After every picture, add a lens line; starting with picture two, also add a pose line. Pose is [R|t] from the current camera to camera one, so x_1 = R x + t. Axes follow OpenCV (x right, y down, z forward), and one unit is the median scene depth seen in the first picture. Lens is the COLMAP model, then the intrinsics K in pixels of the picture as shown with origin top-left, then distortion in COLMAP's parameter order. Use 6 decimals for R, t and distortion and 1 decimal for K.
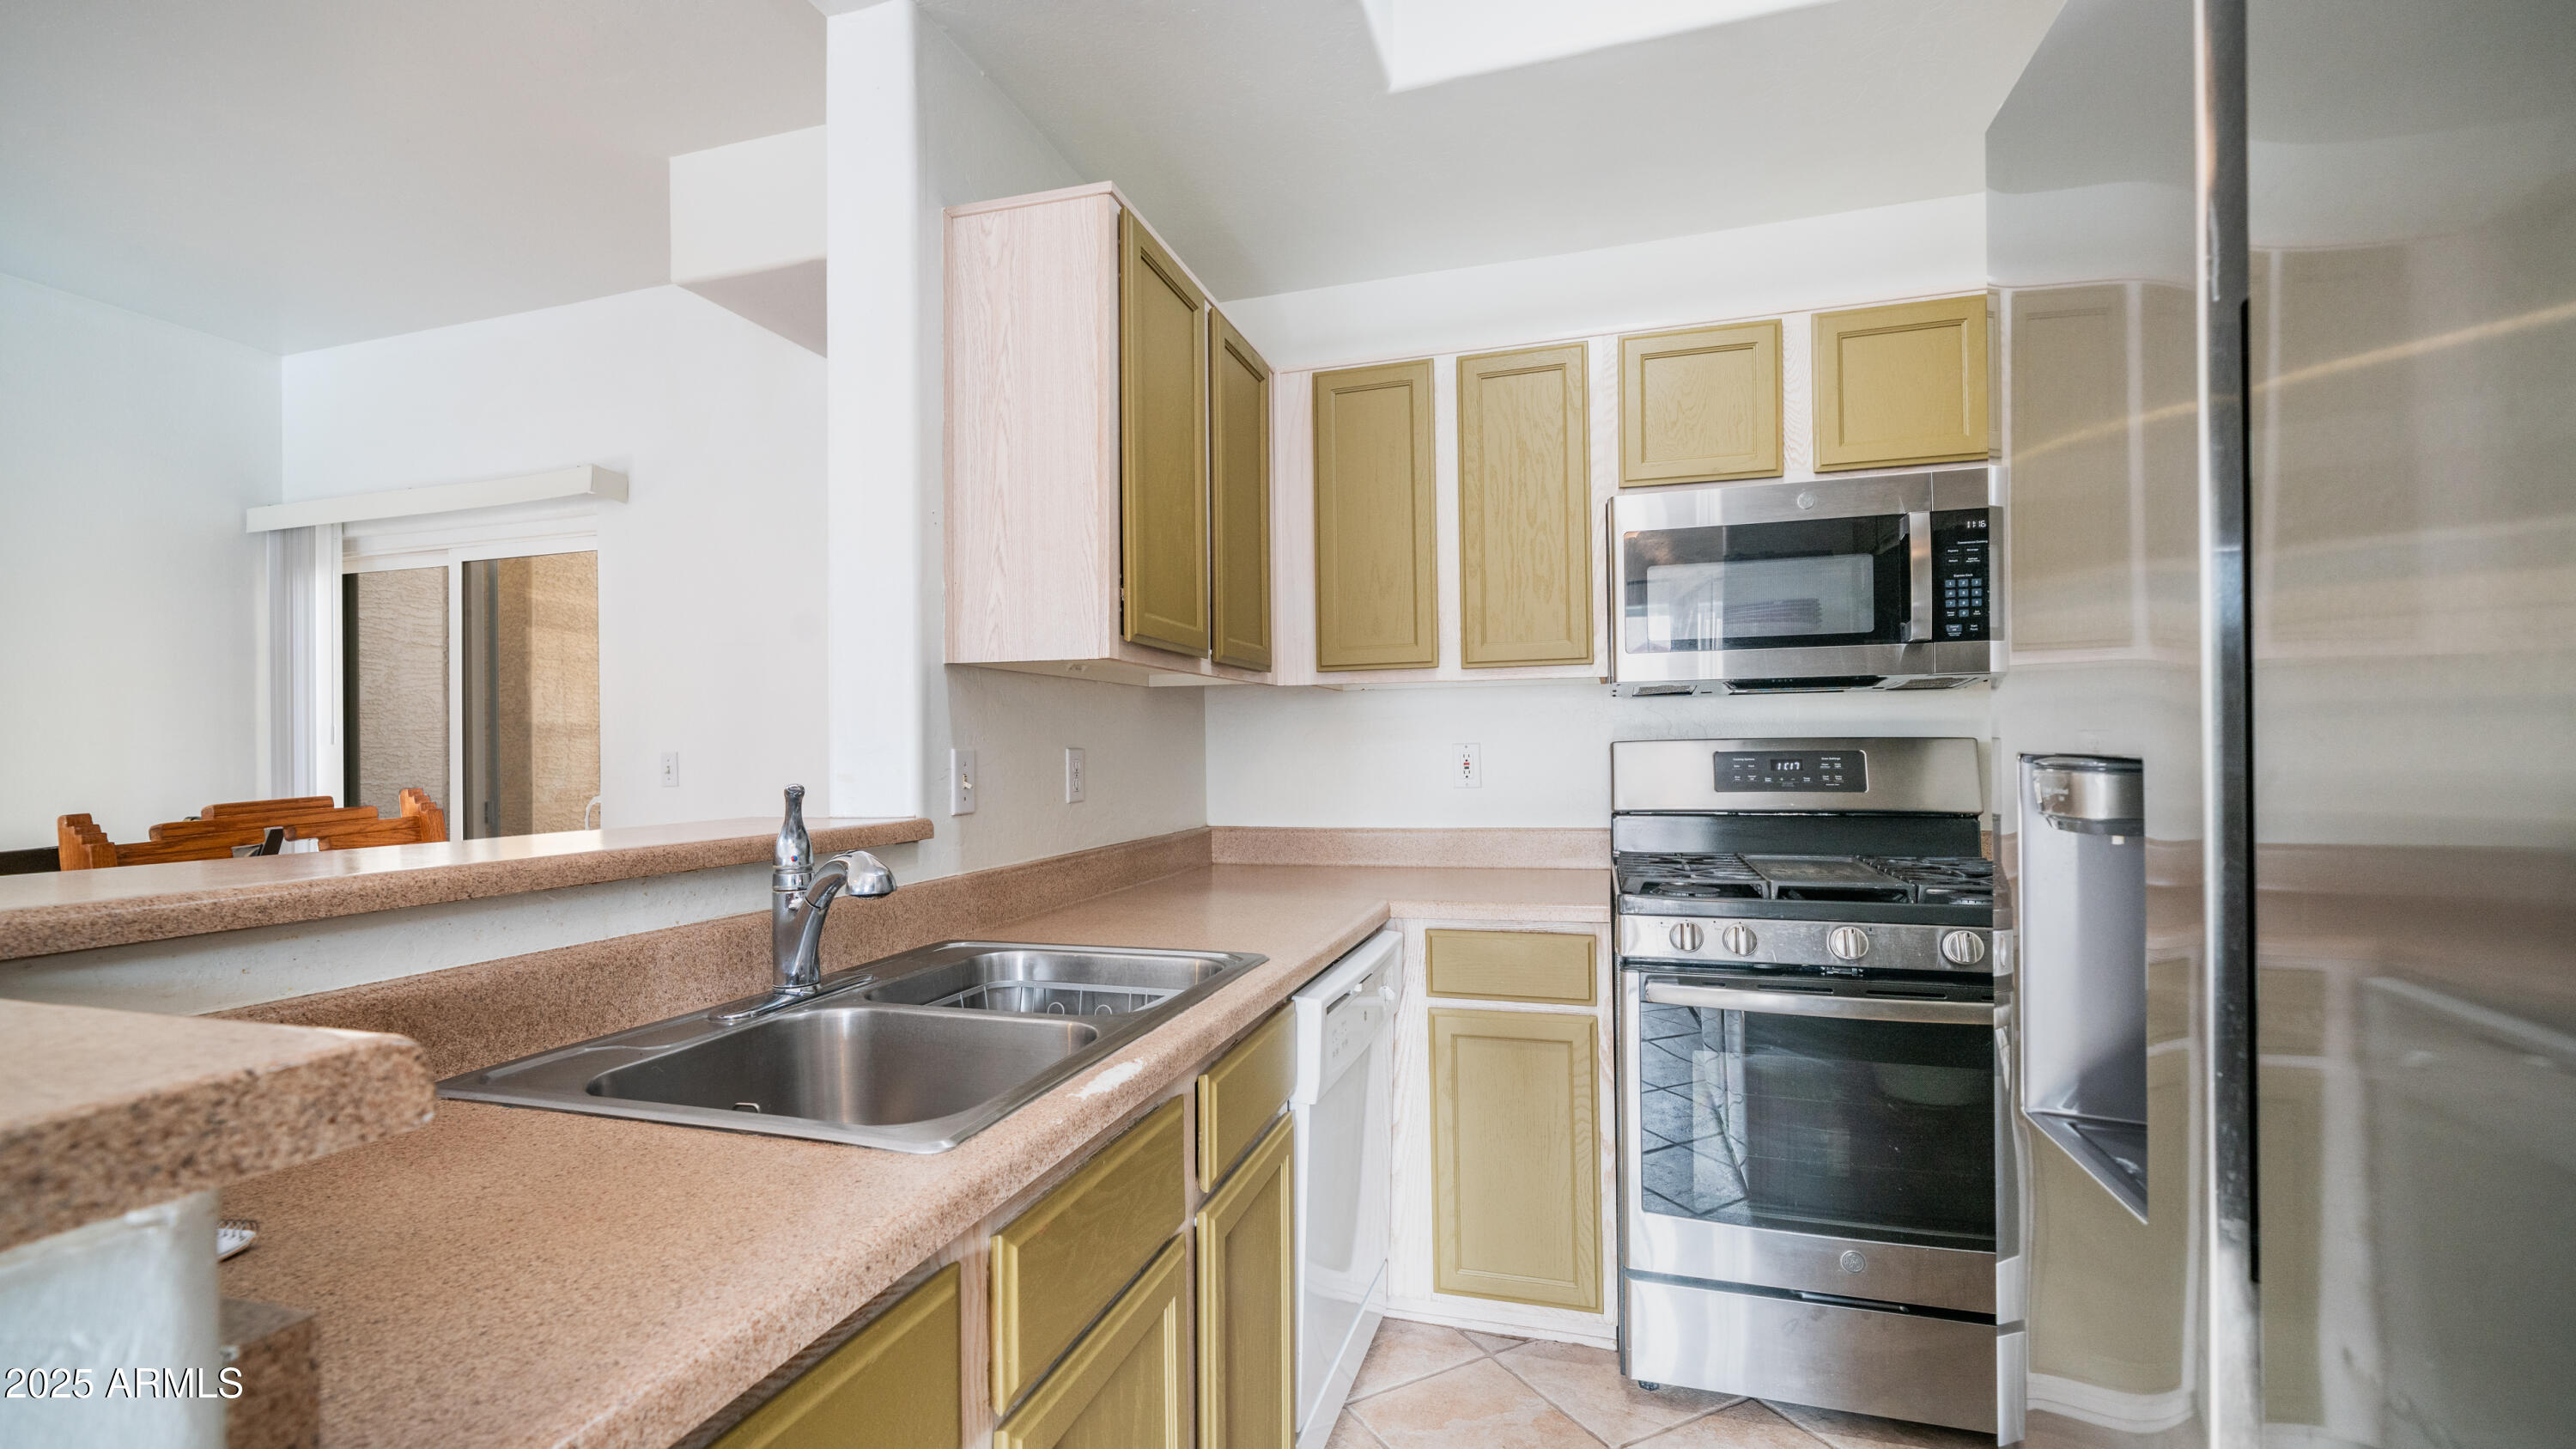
lens RADIAL K [[1096.8, 0, 1310.5], [0, 1096.8, 732.2], [0, 0, 1]] dist [-0.001698, -0.000077]
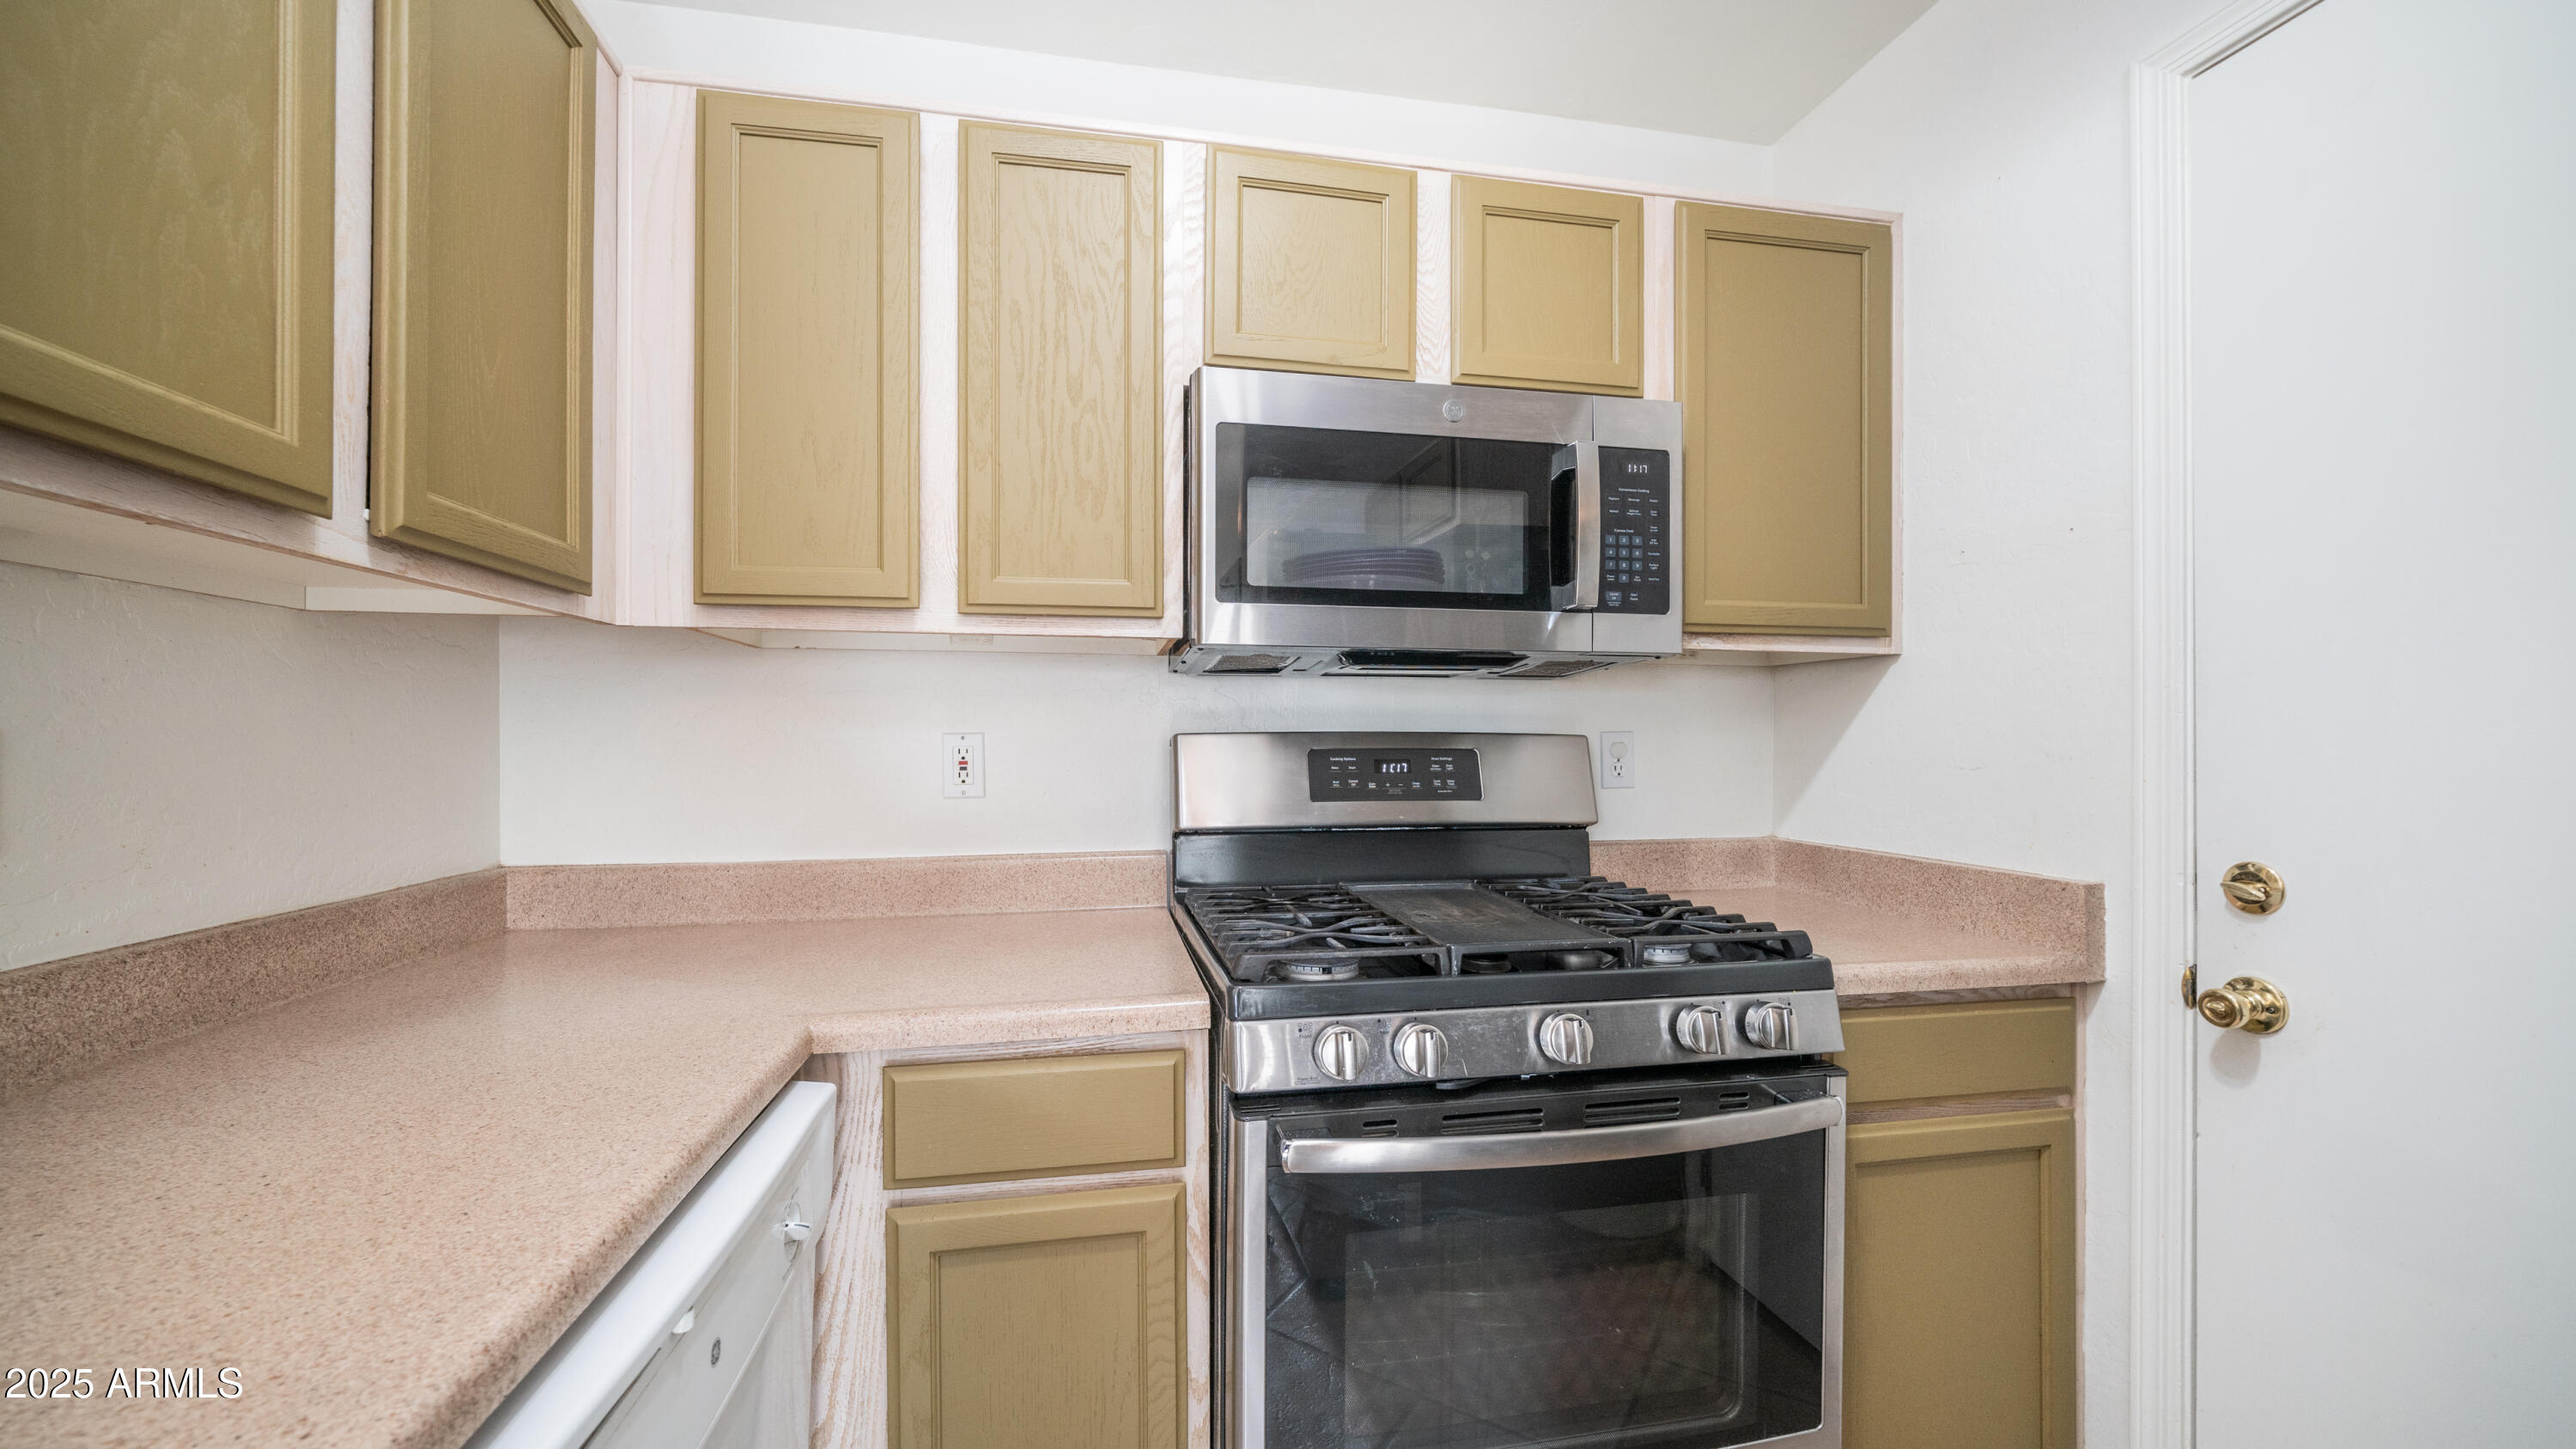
lens RADIAL K [[902.2, 0, 1278.4], [0, 902.2, 737.8], [0, 0, 1]] dist [-0.001239, -0.000027]
pose [[0.886286, 0.013690, 0.462935, 0.063649], [-0.018723, 0.999805, 0.006278, 0.006900], [-0.462759, -0.014232, 0.886370, 0.468525]]
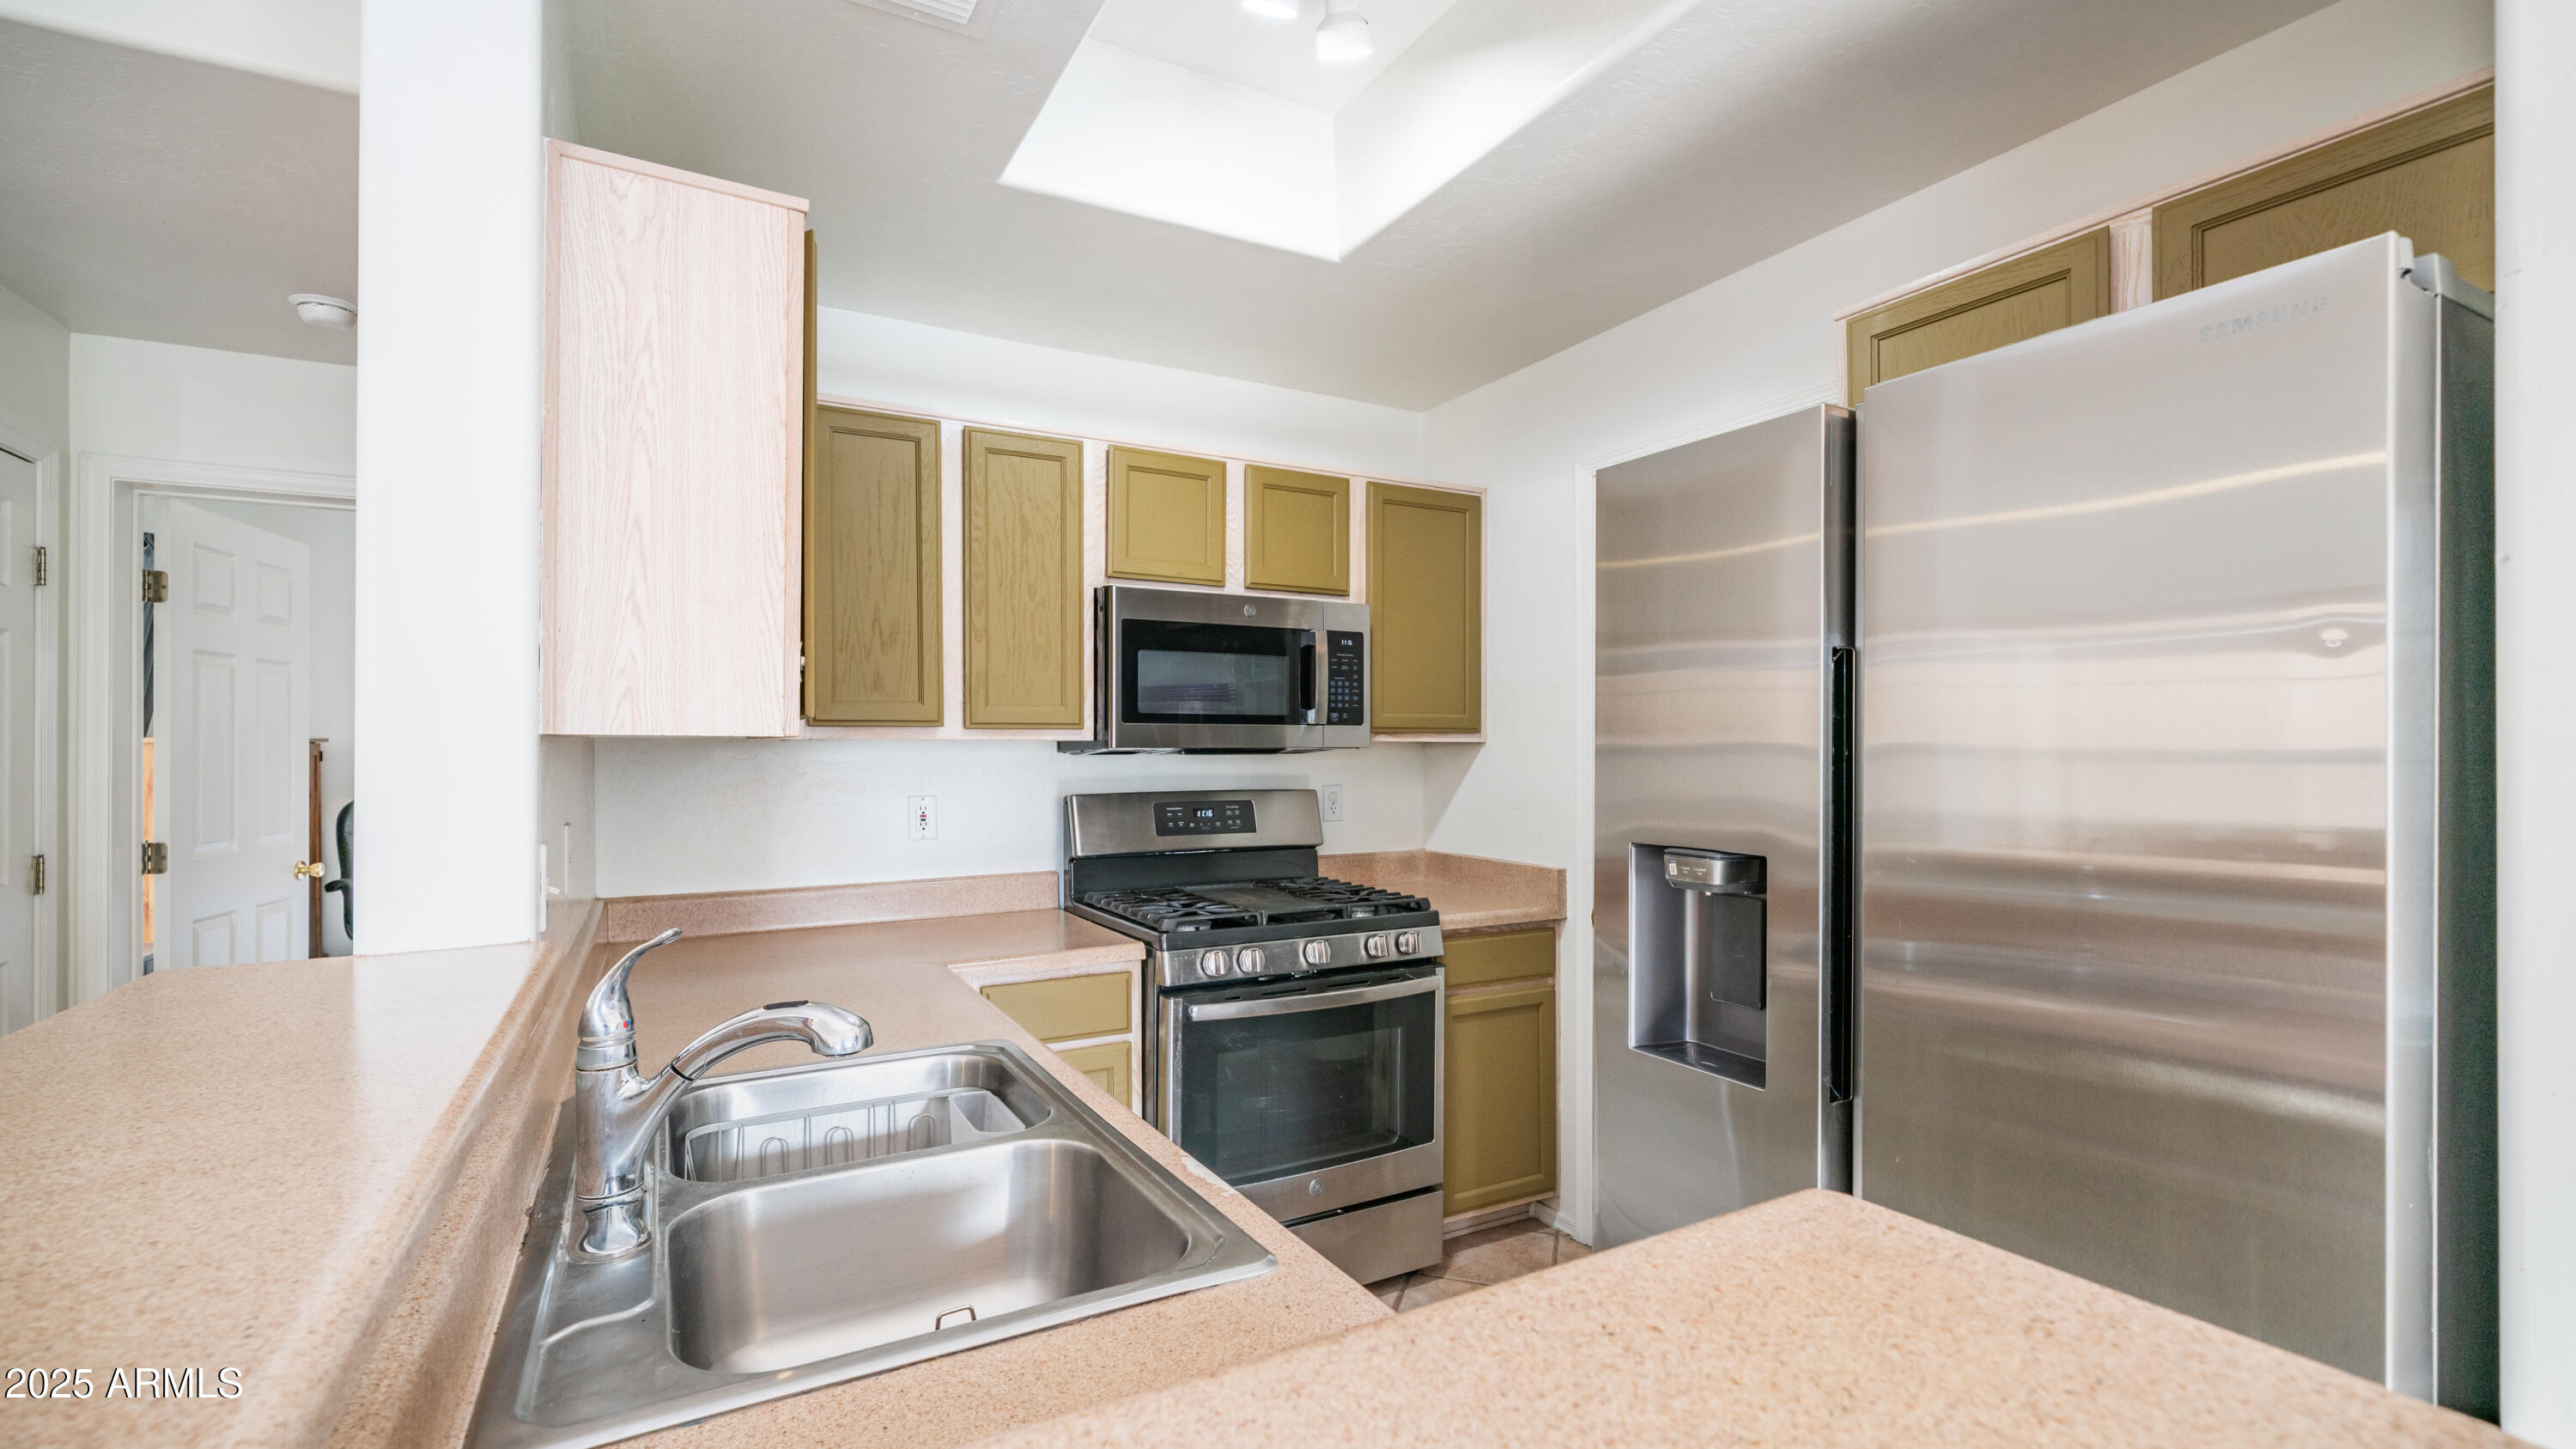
lens RADIAL K [[1093.3, 0, 1250.9], [0, 1093.3, 733.1], [0, 0, 1]] dist [-0.000493, -0.000035]
pose [[0.701474, 0.018869, 0.712445, -0.419273], [-0.020028, 0.999777, -0.006759, -0.053798], [-0.712414, -0.009528, 0.701695, 0.088137]]
